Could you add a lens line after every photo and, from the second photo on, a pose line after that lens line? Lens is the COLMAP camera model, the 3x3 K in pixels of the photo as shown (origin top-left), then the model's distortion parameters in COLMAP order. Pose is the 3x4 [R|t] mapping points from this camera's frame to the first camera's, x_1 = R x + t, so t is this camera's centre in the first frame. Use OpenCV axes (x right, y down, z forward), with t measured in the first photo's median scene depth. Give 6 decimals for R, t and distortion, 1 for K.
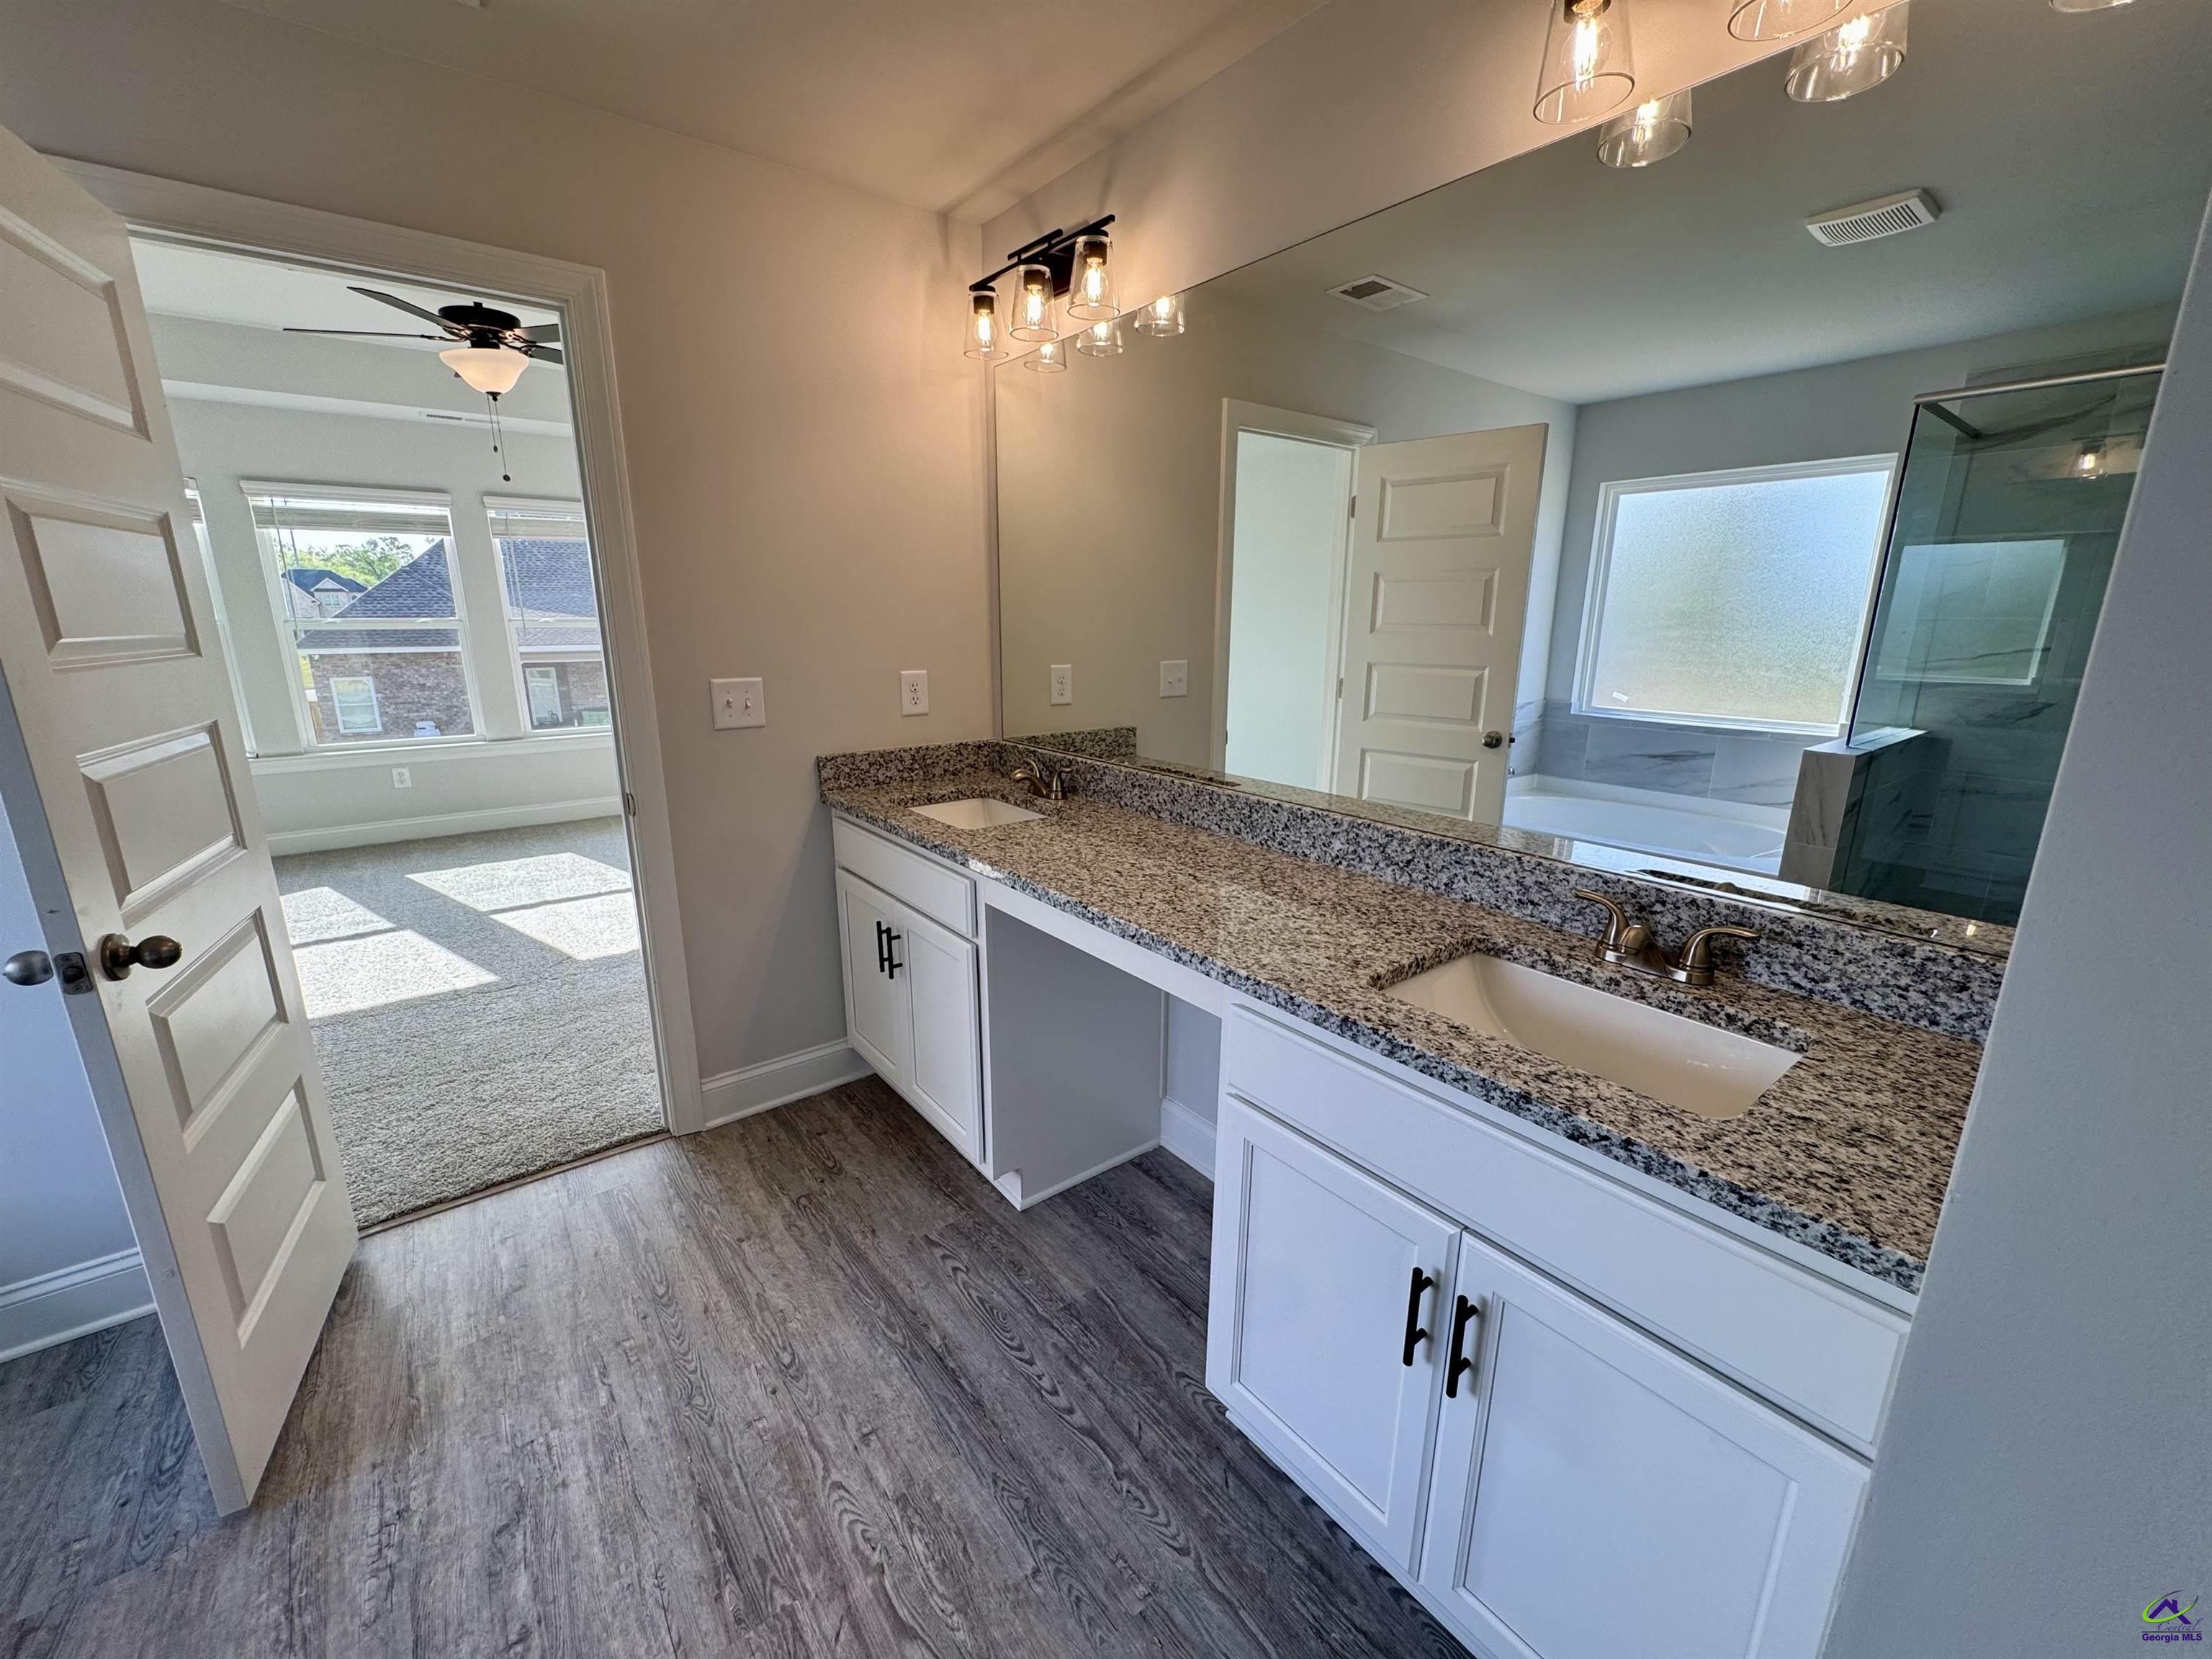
lens RADIAL K [[883.9, 0, 1104.2], [0, 883.9, 830.3], [0, 0, 1]] dist [-0.002067, -0.000137]
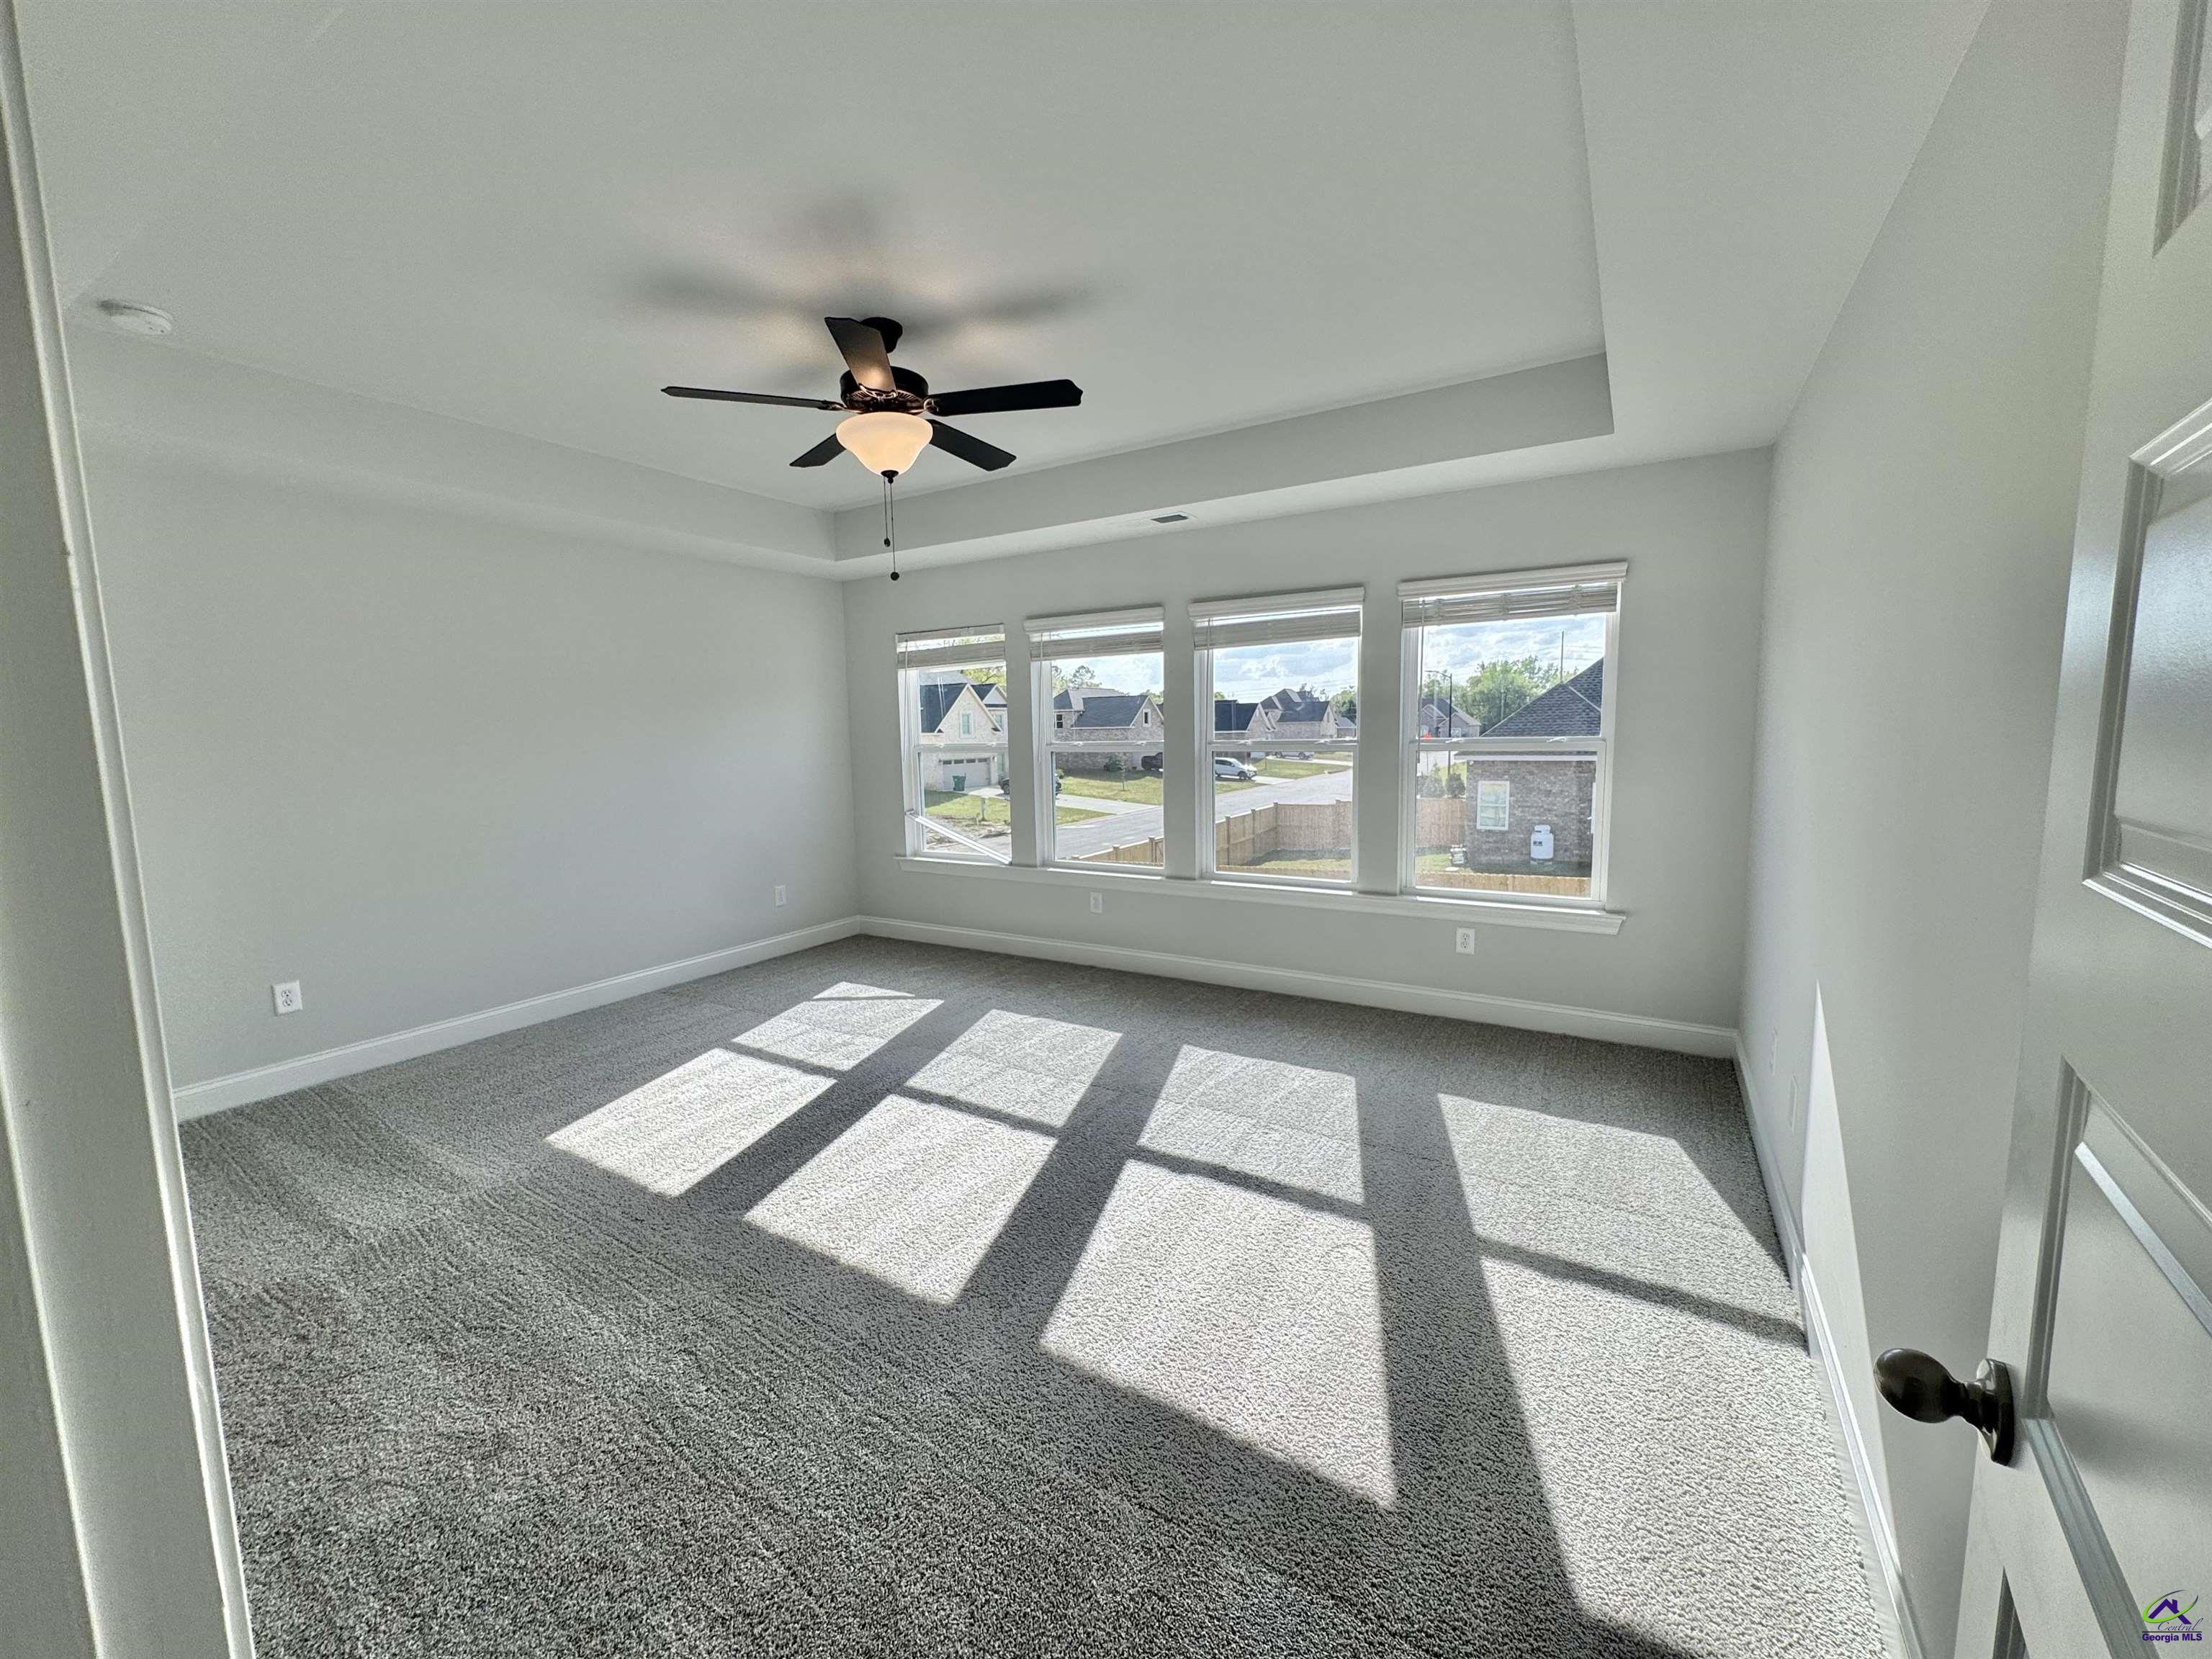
lens RADIAL K [[880.1, 0, 1101.8], [0, 880.1, 831.5], [0, 0, 1]] dist [-0.000600, -0.000301]
pose [[0.359970, 0.099493, -0.927644, 0.215139], [-0.206107, 0.978212, 0.024937, -0.352083], [0.909913, 0.182218, 0.372633, 1.380168]]
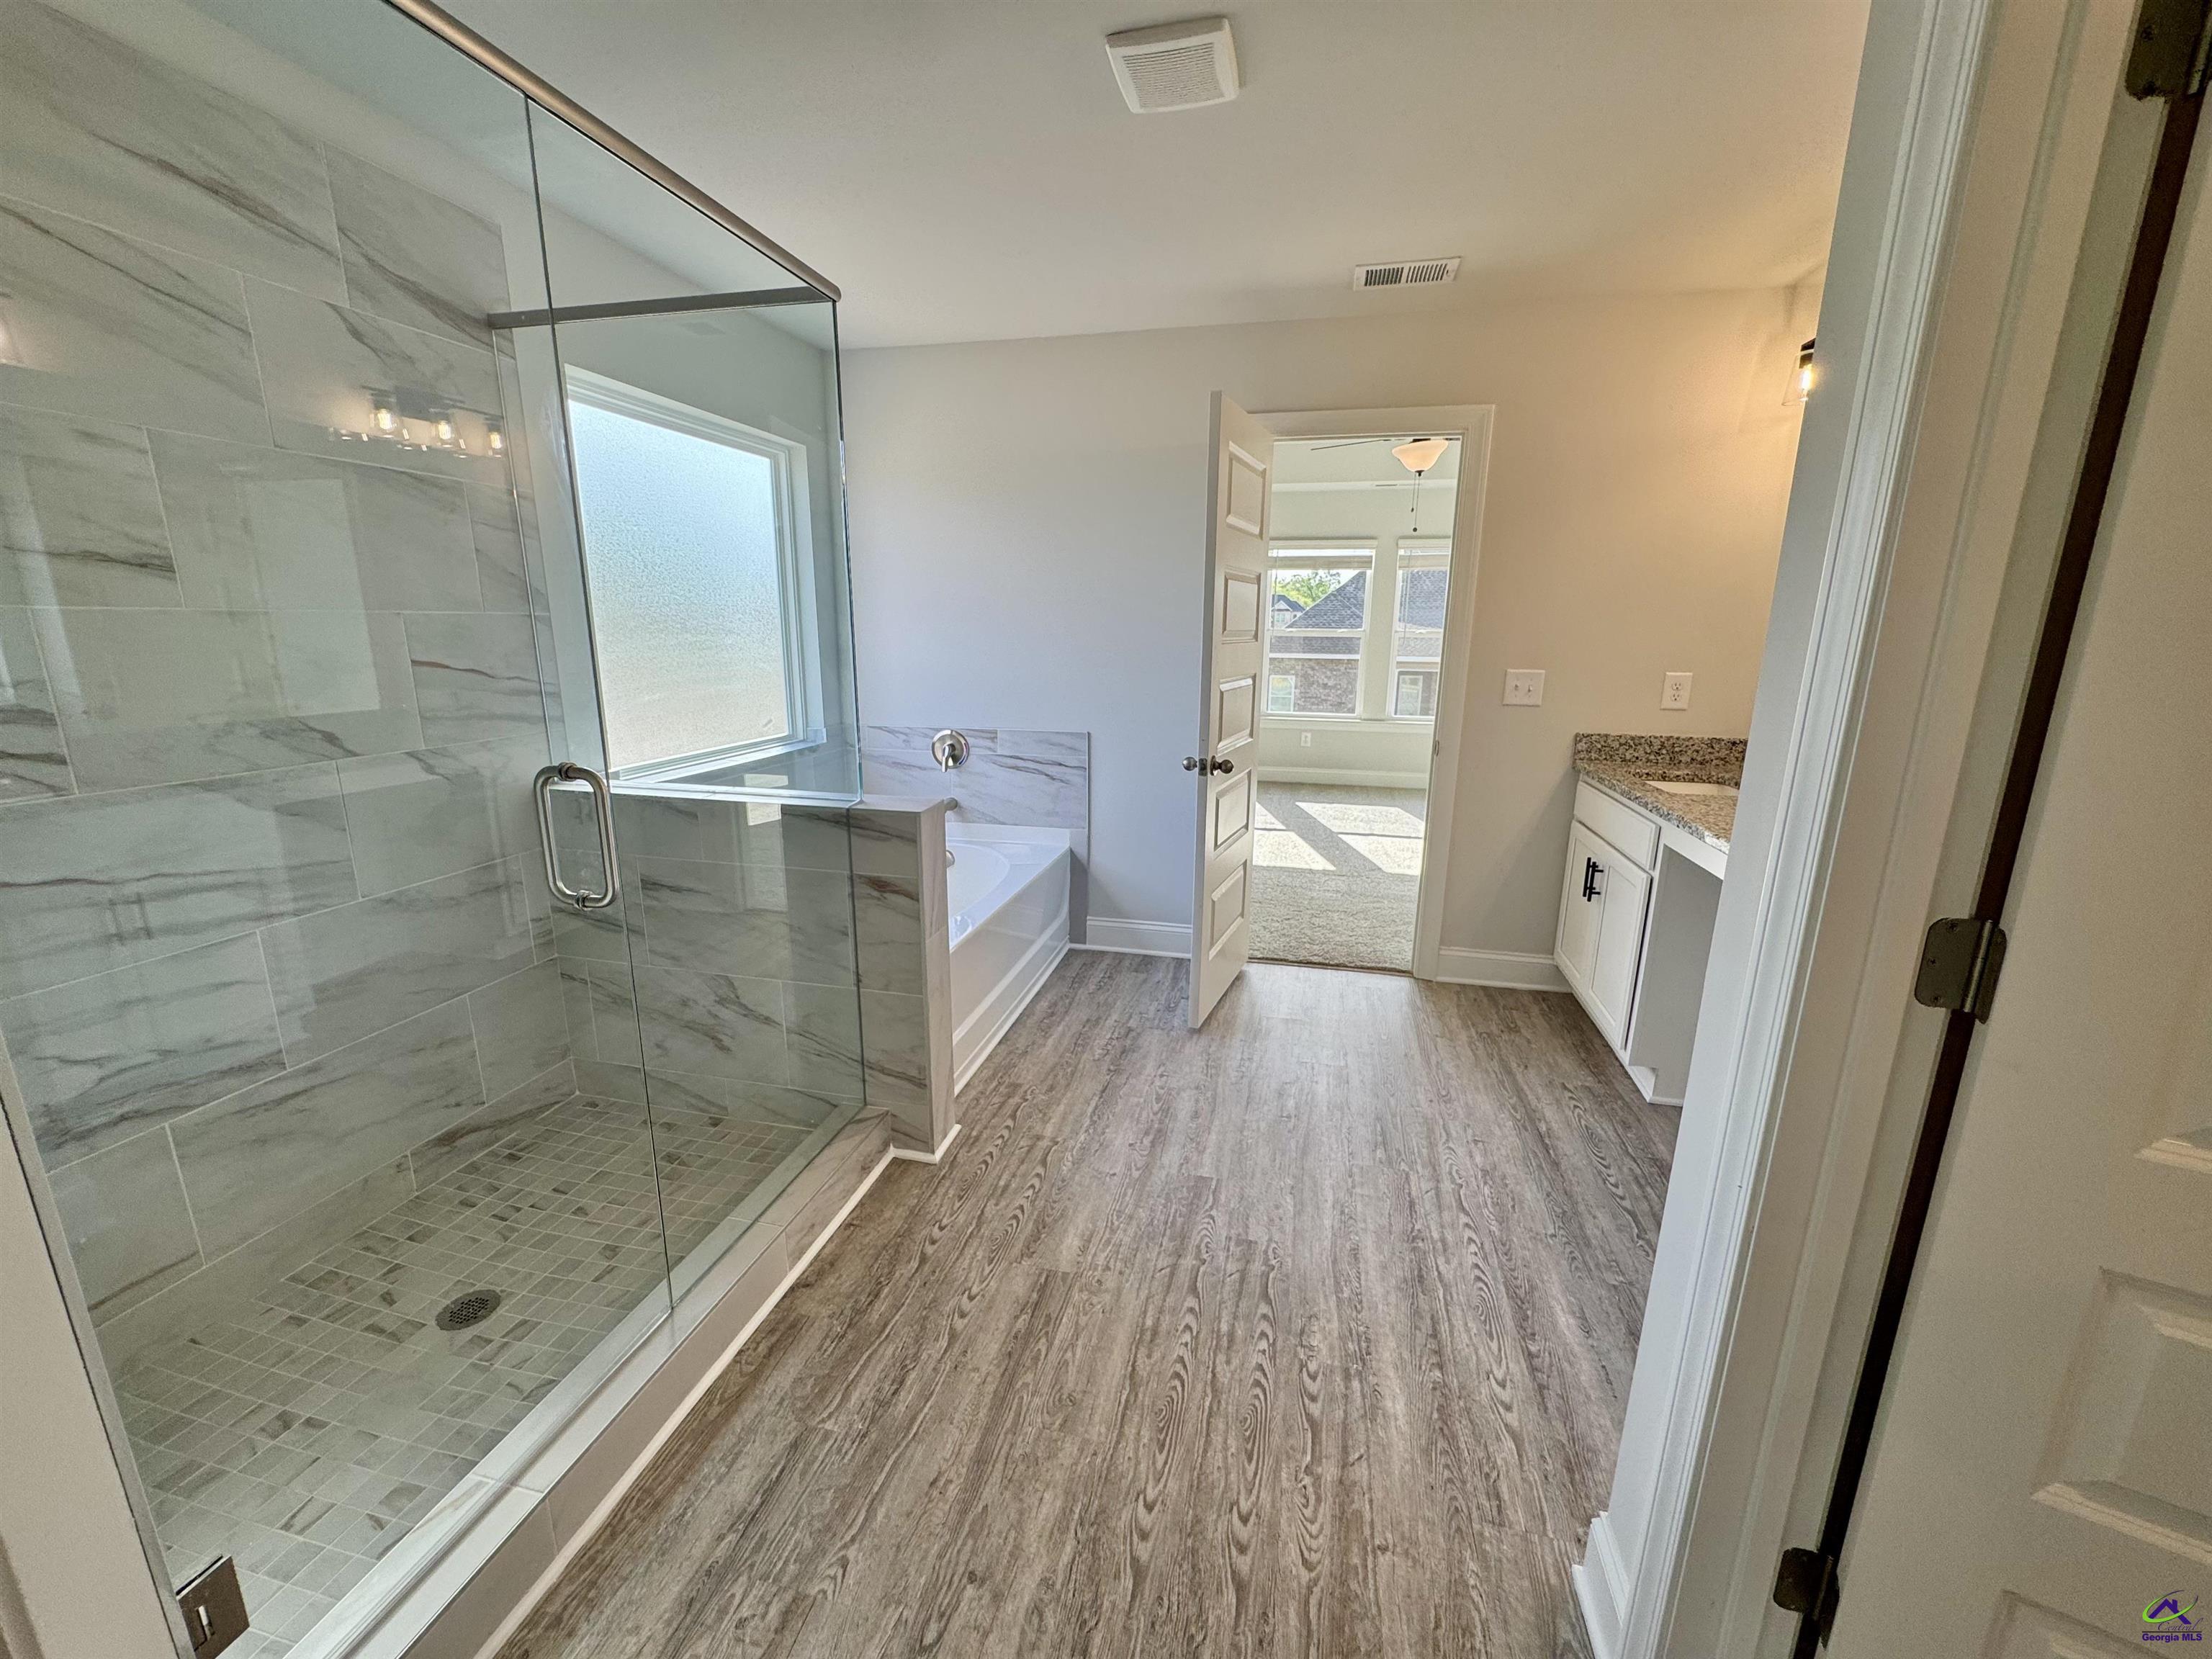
lens RADIAL K [[880.1, 0, 1101.8], [0, 880.1, 831.5], [0, 0, 1]] dist [-0.000600, -0.000301]
pose [[0.623445, 0.182178, -0.760347, 0.256030], [-0.194377, 0.978058, 0.074963, 0.098508], [0.757320, 0.101059, 0.645177, -0.362801]]
